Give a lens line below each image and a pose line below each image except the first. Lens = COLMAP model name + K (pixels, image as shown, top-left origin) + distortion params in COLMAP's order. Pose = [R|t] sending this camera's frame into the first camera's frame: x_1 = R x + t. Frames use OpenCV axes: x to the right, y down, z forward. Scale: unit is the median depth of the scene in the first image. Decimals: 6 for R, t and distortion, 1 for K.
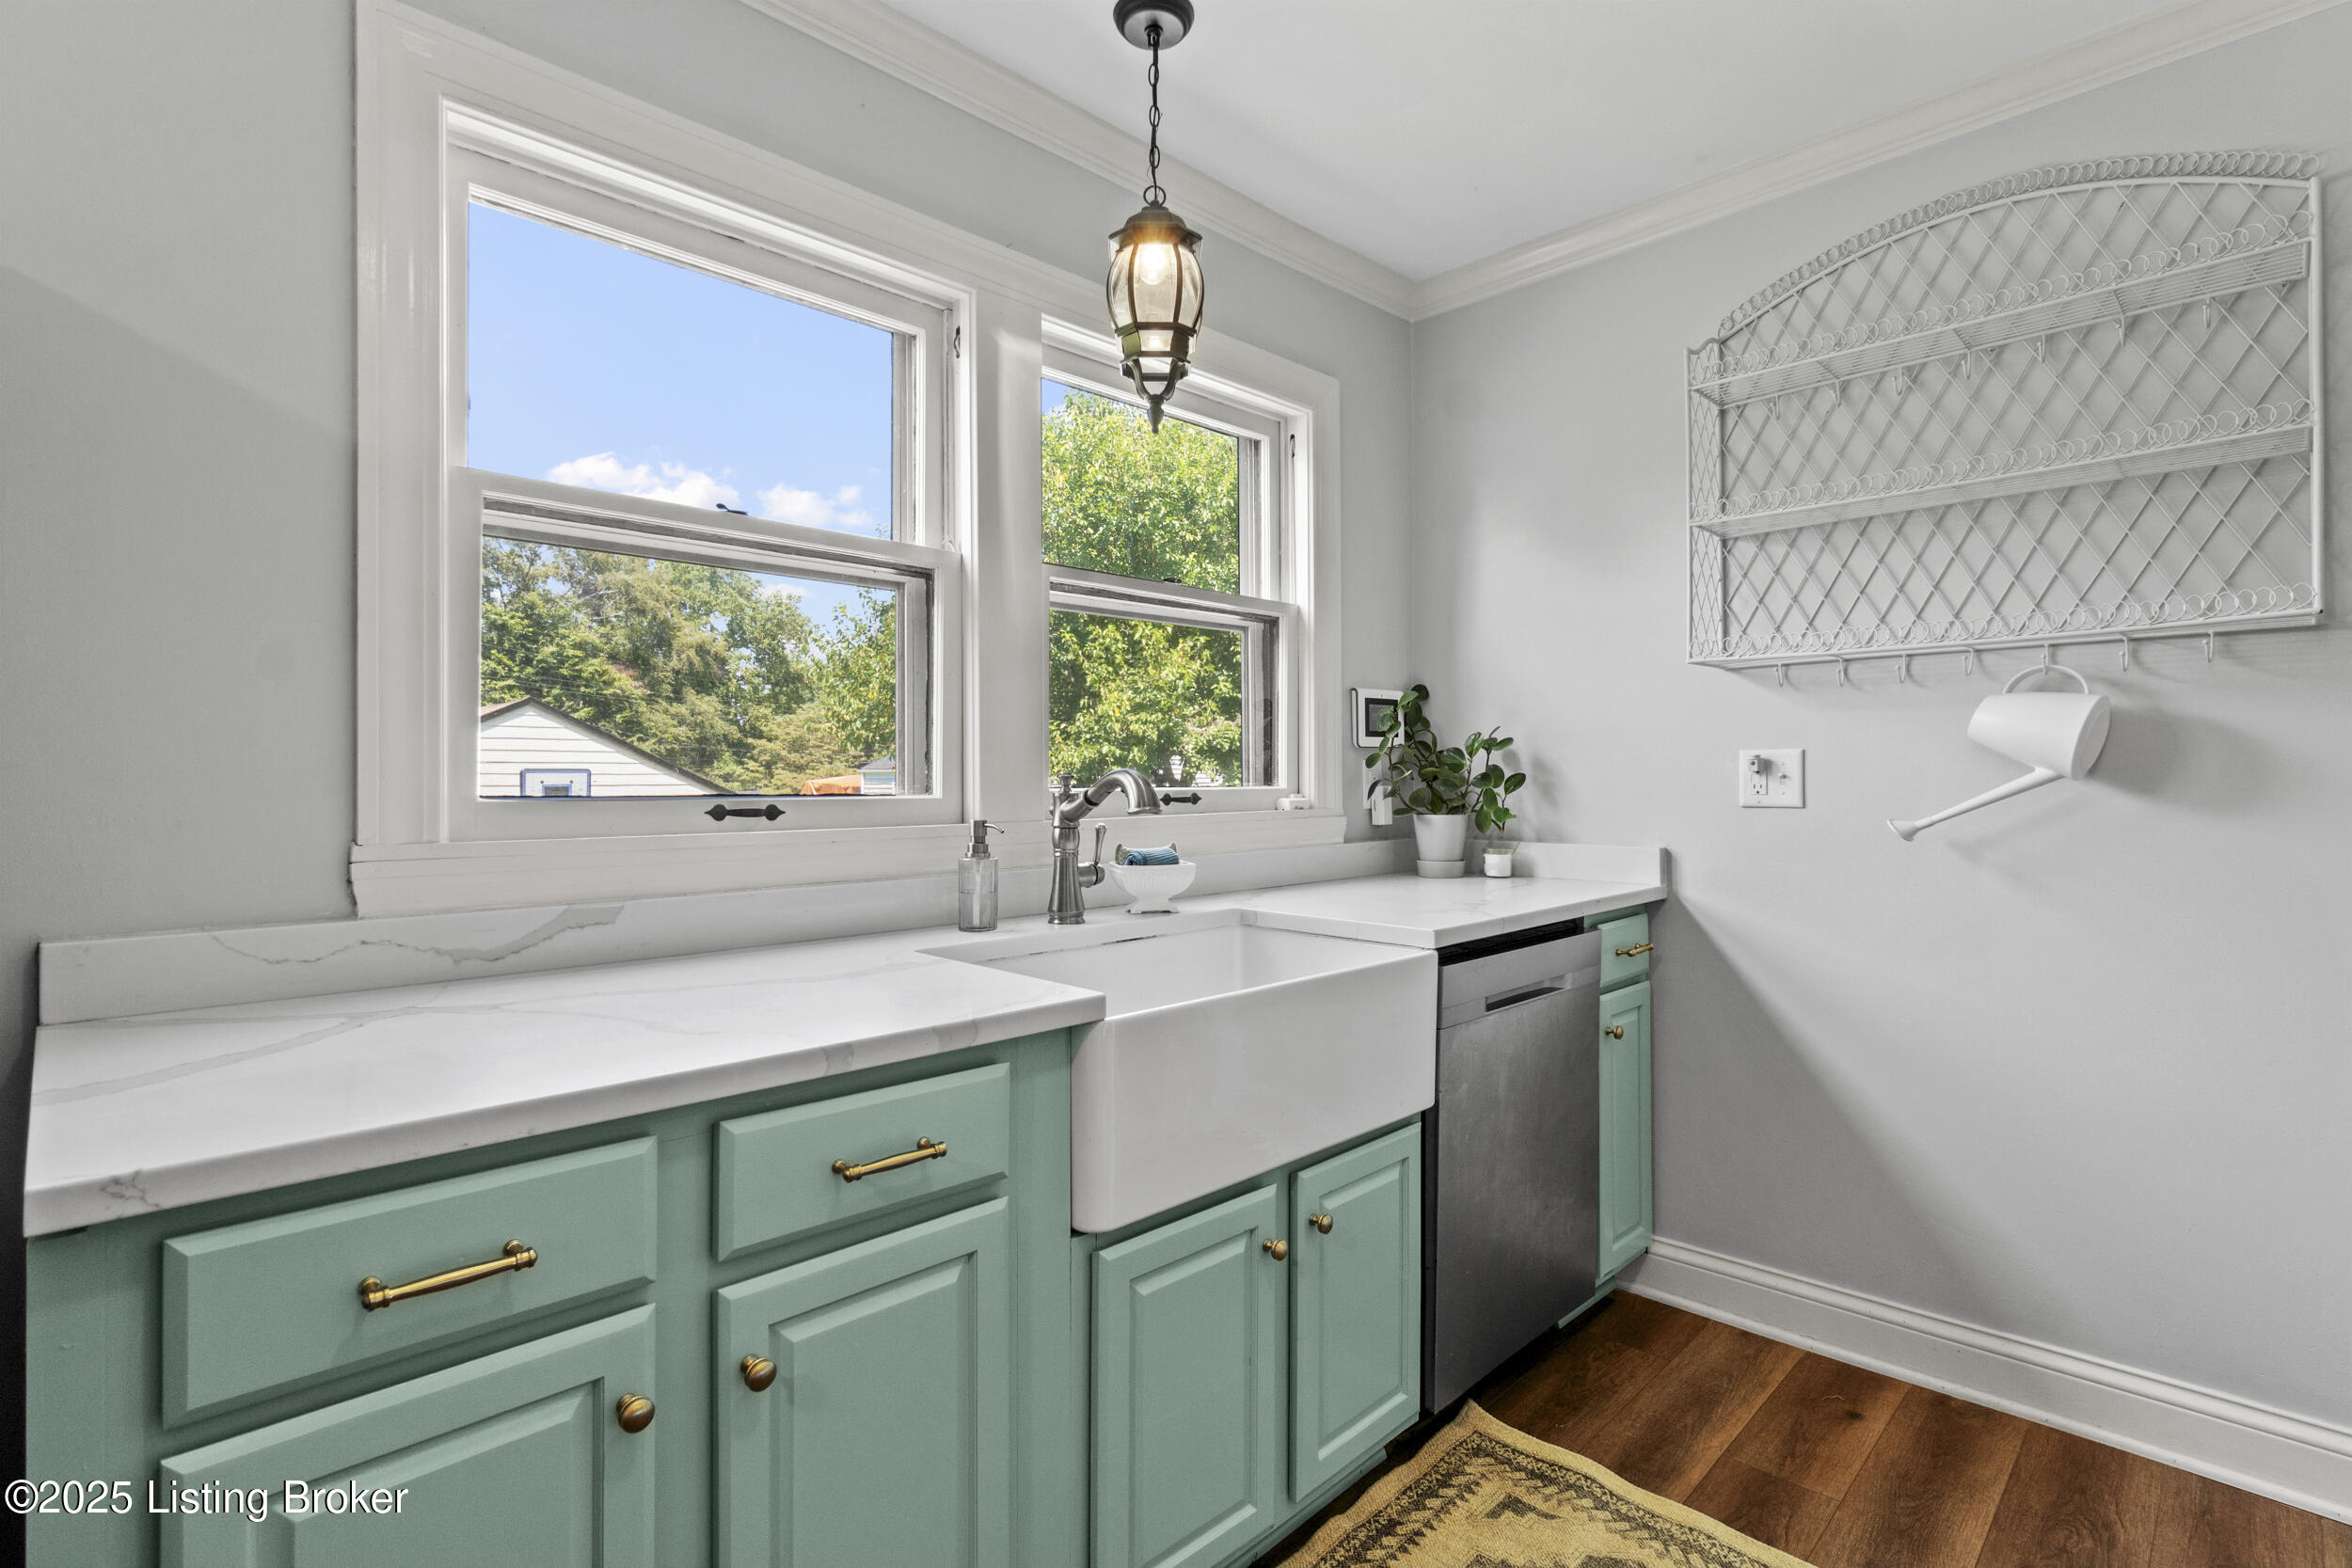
lens RADIAL K [[1148.8, 0, 1151.6], [0, 1148.8, 775.0], [0, 0, 1]] dist [-0.001629, 0.001648]
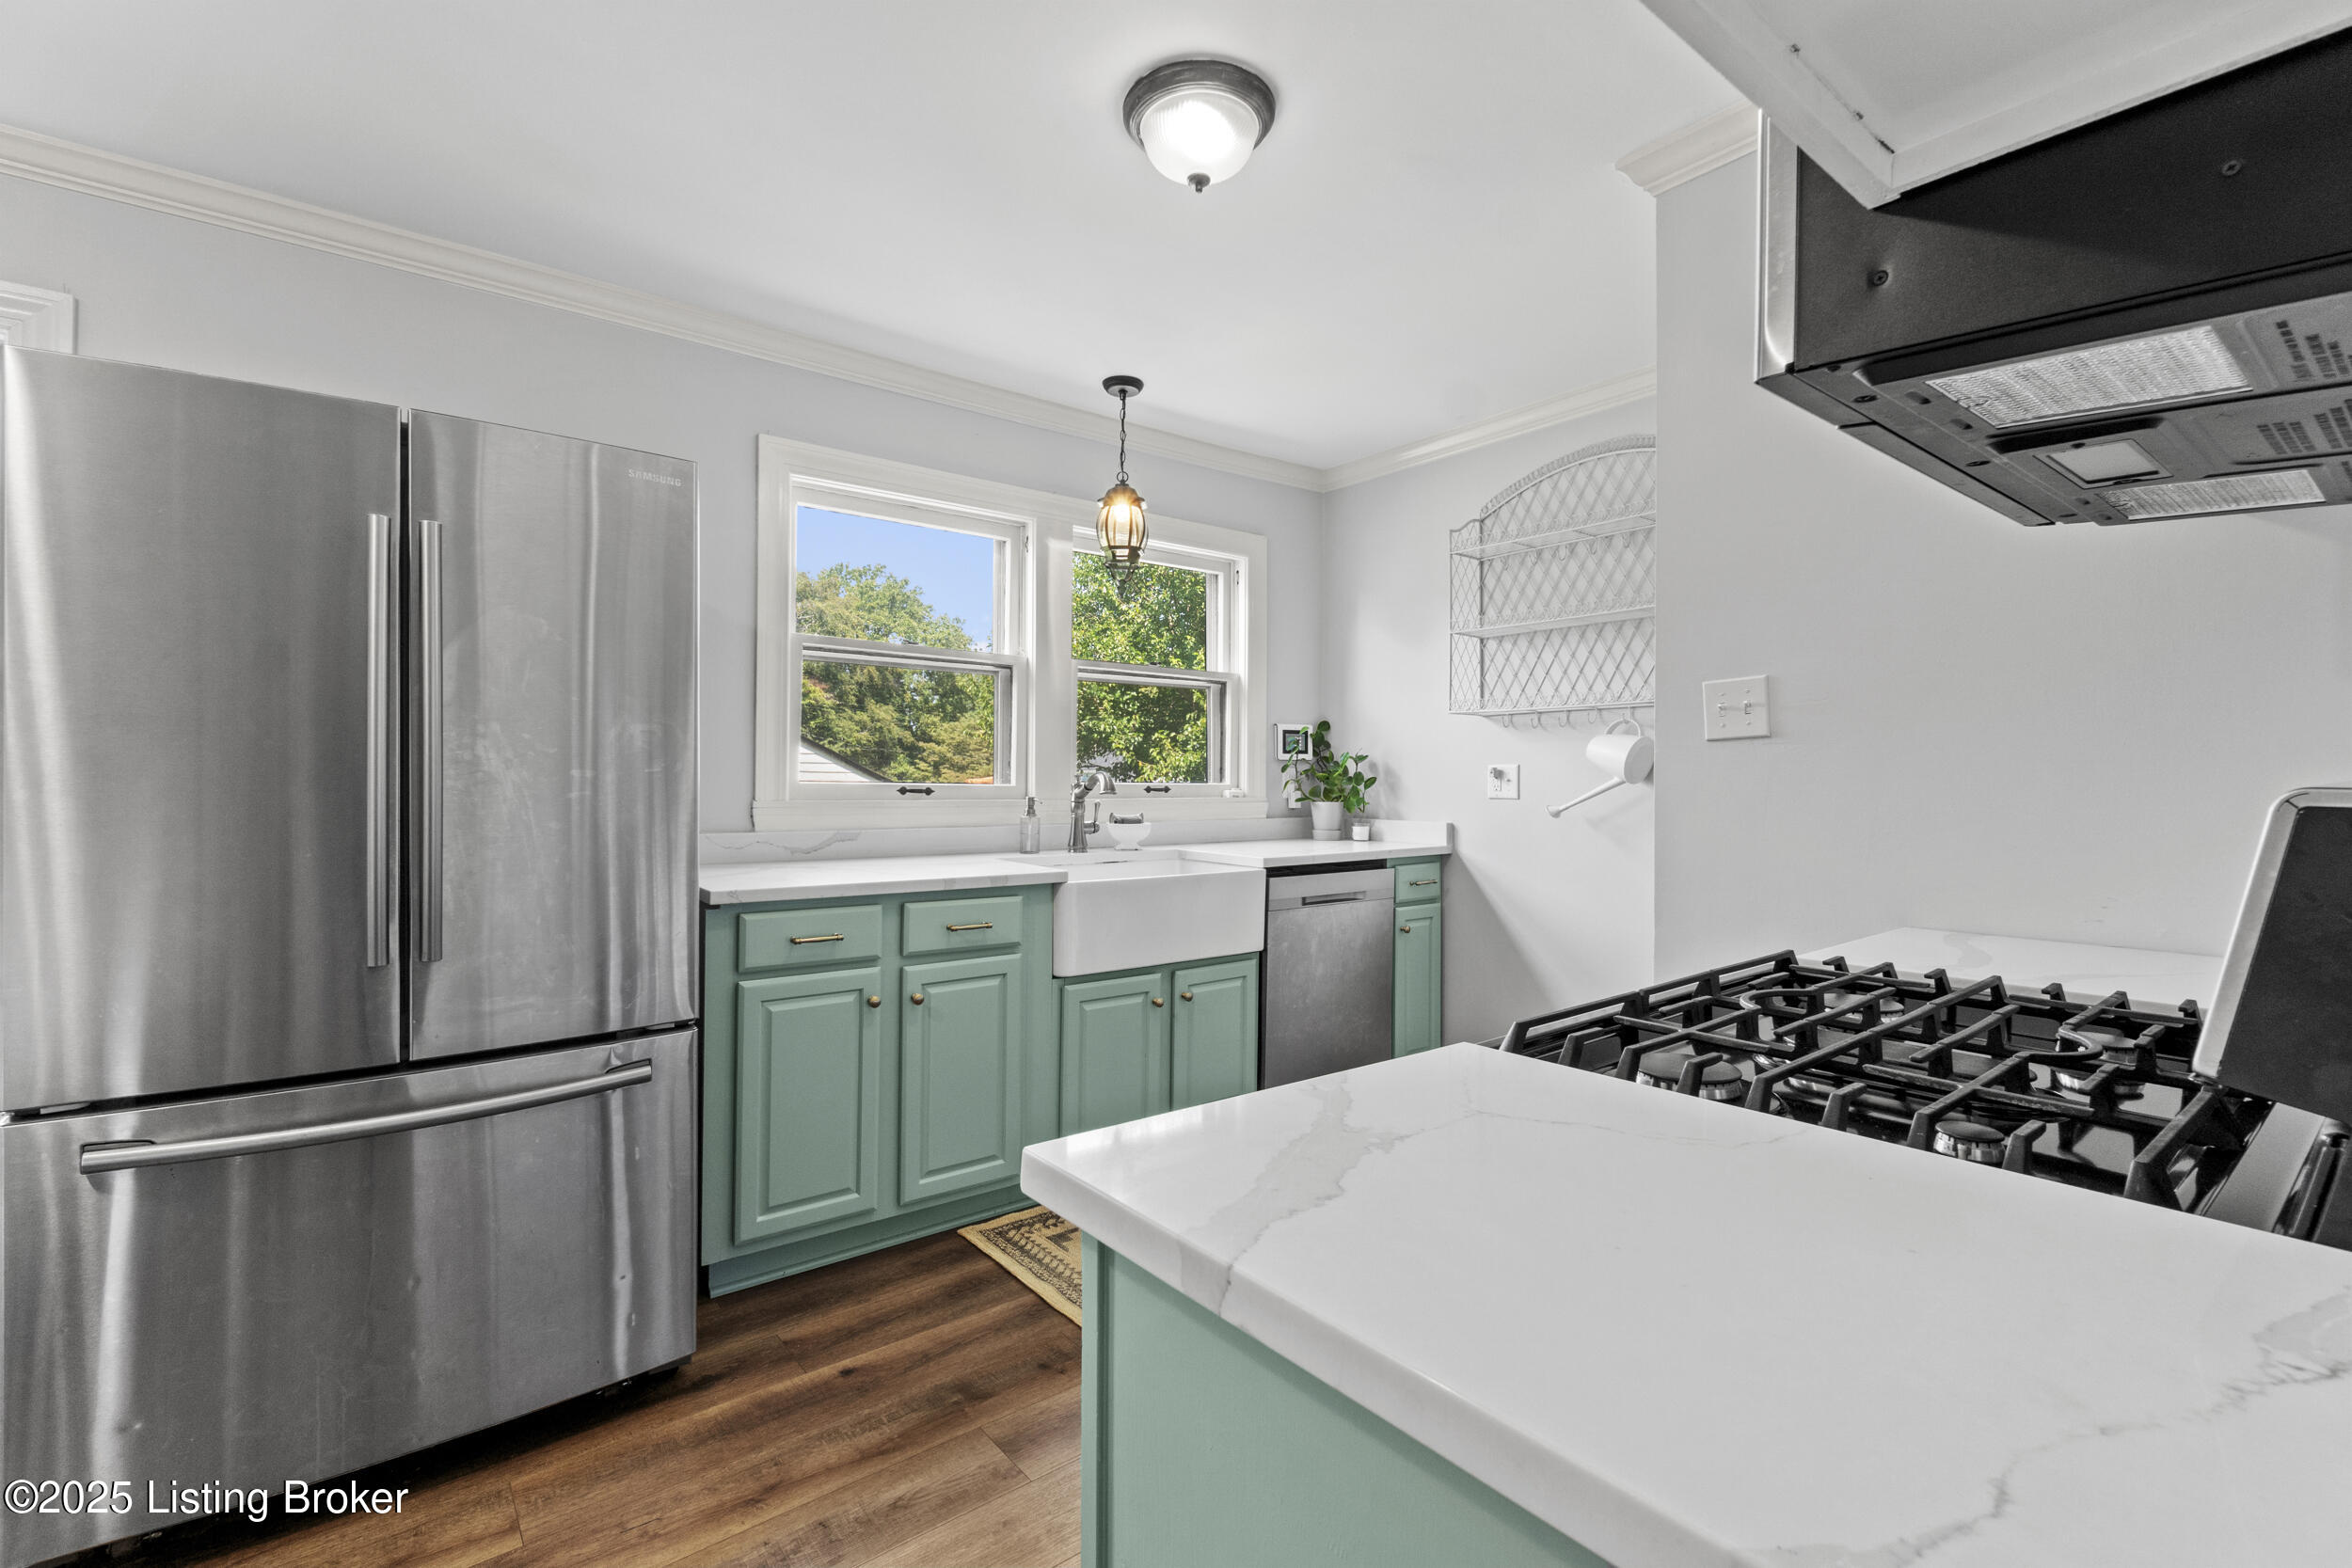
lens RADIAL K [[1008.8, 0, 1142.7], [0, 1008.8, 776.9], [0, 0, 1]] dist [-0.004574, 0.000047]
pose [[0.992819, 0.011340, -0.119090, 0.224197], [-0.011367, 0.999935, 0.000451, 0.001797], [0.119087, 0.000906, 0.992883, -0.629769]]
